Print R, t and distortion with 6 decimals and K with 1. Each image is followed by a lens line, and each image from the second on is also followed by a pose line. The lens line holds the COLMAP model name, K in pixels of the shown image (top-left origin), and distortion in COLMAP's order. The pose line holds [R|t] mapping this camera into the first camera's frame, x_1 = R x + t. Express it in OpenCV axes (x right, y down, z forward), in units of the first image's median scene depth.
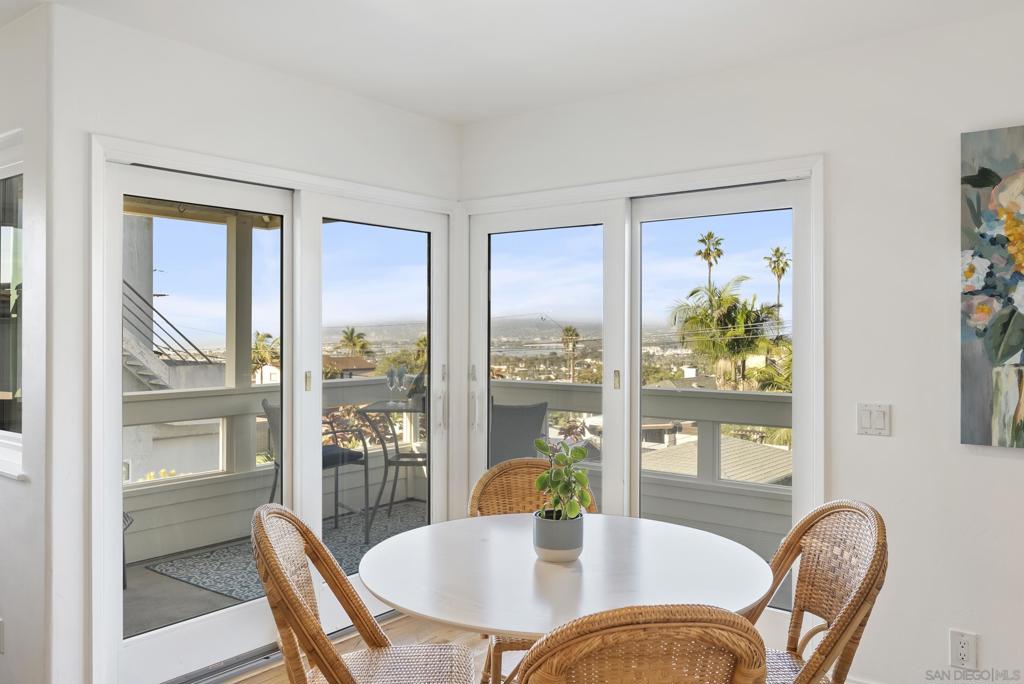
lens RADIAL K [[793.0, 0, 512.5], [0, 793.0, 327.5], [0, 0, 1]] dist [0.012931, -0.000131]
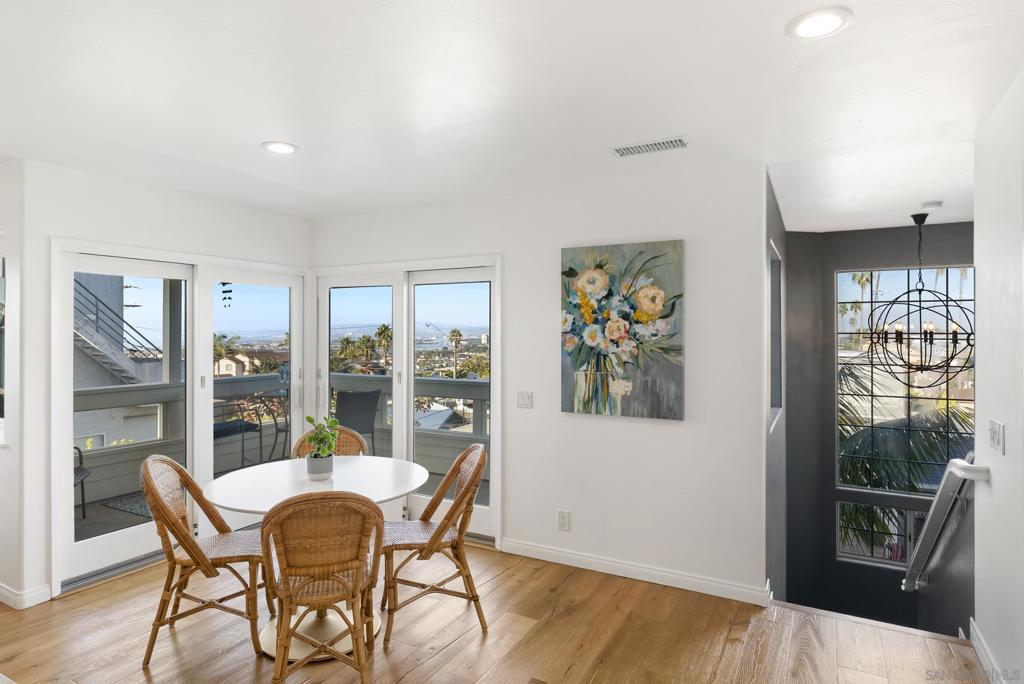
lens RADIAL K [[571.0, 0, 506.5], [0, 571.0, 331.5], [0, 0, 1]] dist [-0.001955, 0.000536]
pose [[0.987586, -0.001038, 0.157076, 0.207705], [0.000412, 0.999992, 0.004016, -0.048198], [-0.157079, -0.003901, 0.987578, -0.302369]]
